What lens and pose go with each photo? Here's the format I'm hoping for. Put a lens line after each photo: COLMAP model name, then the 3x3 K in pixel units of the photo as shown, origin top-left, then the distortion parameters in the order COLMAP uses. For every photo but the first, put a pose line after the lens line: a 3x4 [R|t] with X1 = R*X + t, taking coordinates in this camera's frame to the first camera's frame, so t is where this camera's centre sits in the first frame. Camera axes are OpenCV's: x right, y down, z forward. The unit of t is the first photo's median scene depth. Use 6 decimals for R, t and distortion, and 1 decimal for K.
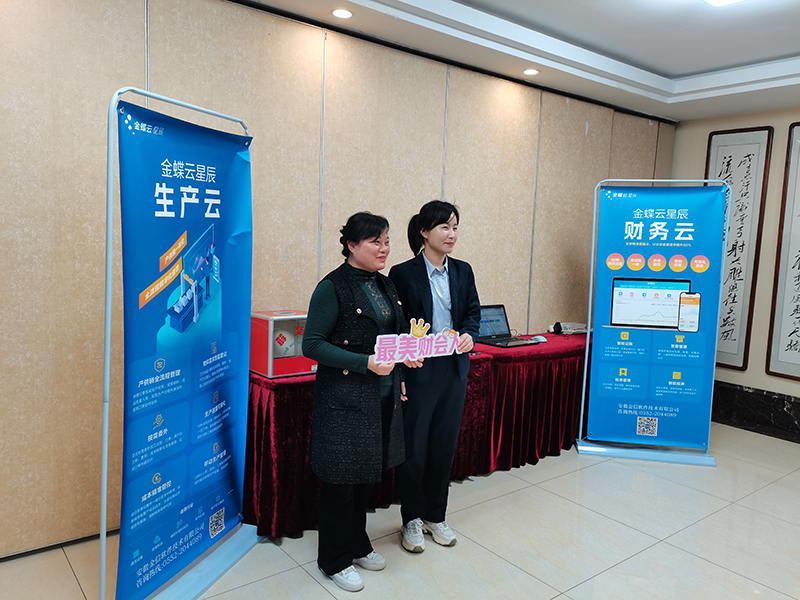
lens RADIAL K [[607.1, 0, 399.6], [0, 607.1, 301.3], [0, 0, 1]] dist [0.030696, 0.007564]
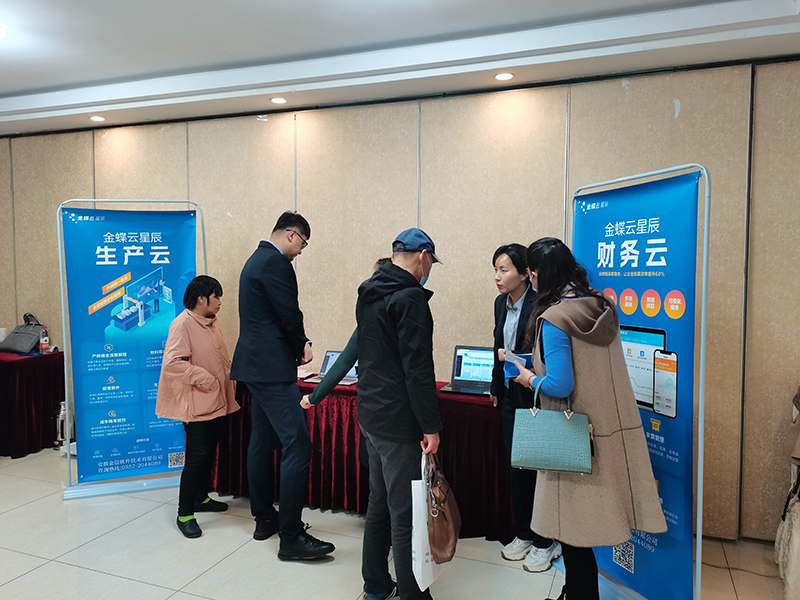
lens RADIAL K [[607.1, 0, 400.4], [0, 607.1, 296.3], [0, 0, 1]] dist [0.030696, 0.007564]
pose [[0.502242, 0.011071, -0.864656, 1.408772], [-0.076656, 0.996551, -0.031767, -0.047165], [0.861323, 0.082236, 0.501359, 0.744447]]
